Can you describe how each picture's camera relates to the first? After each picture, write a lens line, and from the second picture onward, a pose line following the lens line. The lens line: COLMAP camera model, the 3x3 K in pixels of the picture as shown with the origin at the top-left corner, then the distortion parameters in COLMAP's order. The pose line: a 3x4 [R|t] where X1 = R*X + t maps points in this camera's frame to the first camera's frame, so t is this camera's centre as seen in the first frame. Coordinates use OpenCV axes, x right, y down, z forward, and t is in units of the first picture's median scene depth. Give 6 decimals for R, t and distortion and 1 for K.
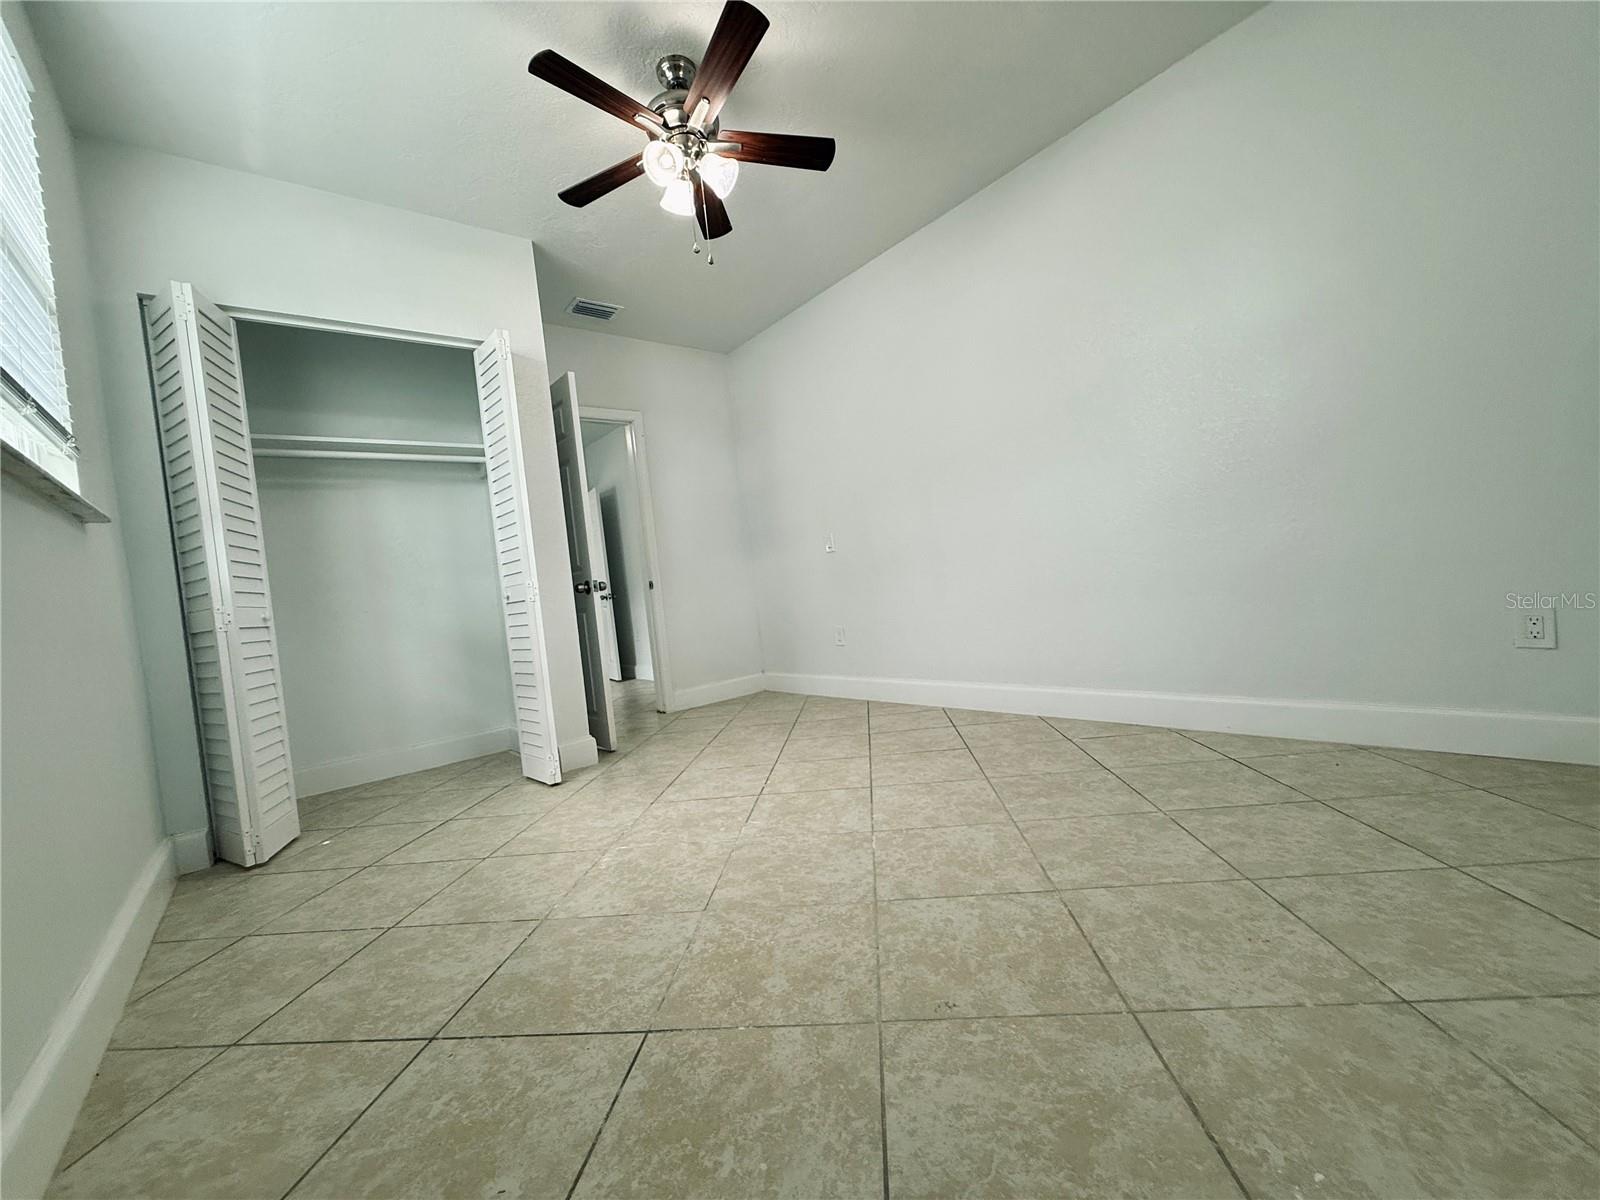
lens RADIAL K [[662.3, 0, 803.2], [0, 662.3, 600.5], [0, 0, 1]] dist [0.000252, -0.000114]
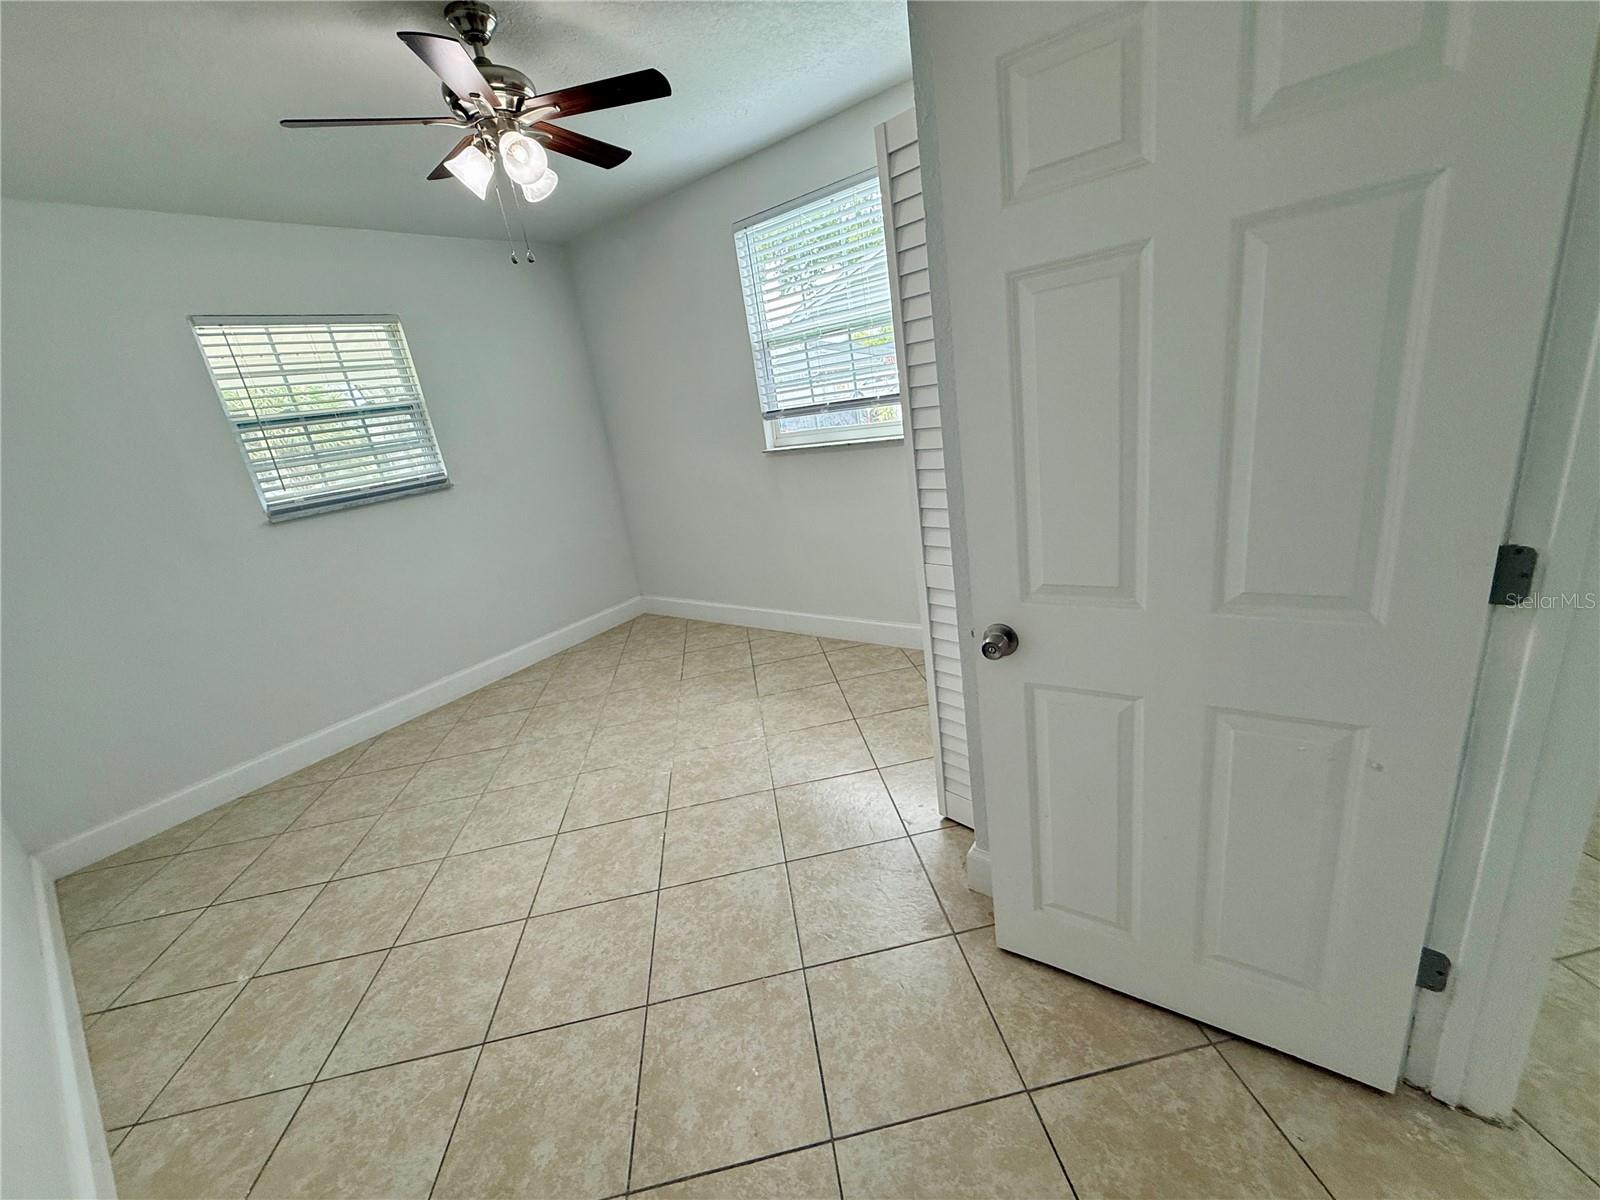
lens RADIAL K [[662.3, 0, 803.2], [0, 662.3, 600.5], [0, 0, 1]] dist [0.000252, -0.000114]
pose [[-0.940930, 0.309673, -0.136946, -0.289003], [0.250420, 0.908652, 0.334127, -0.376410], [0.227907, 0.280096, -0.932526, 2.463790]]
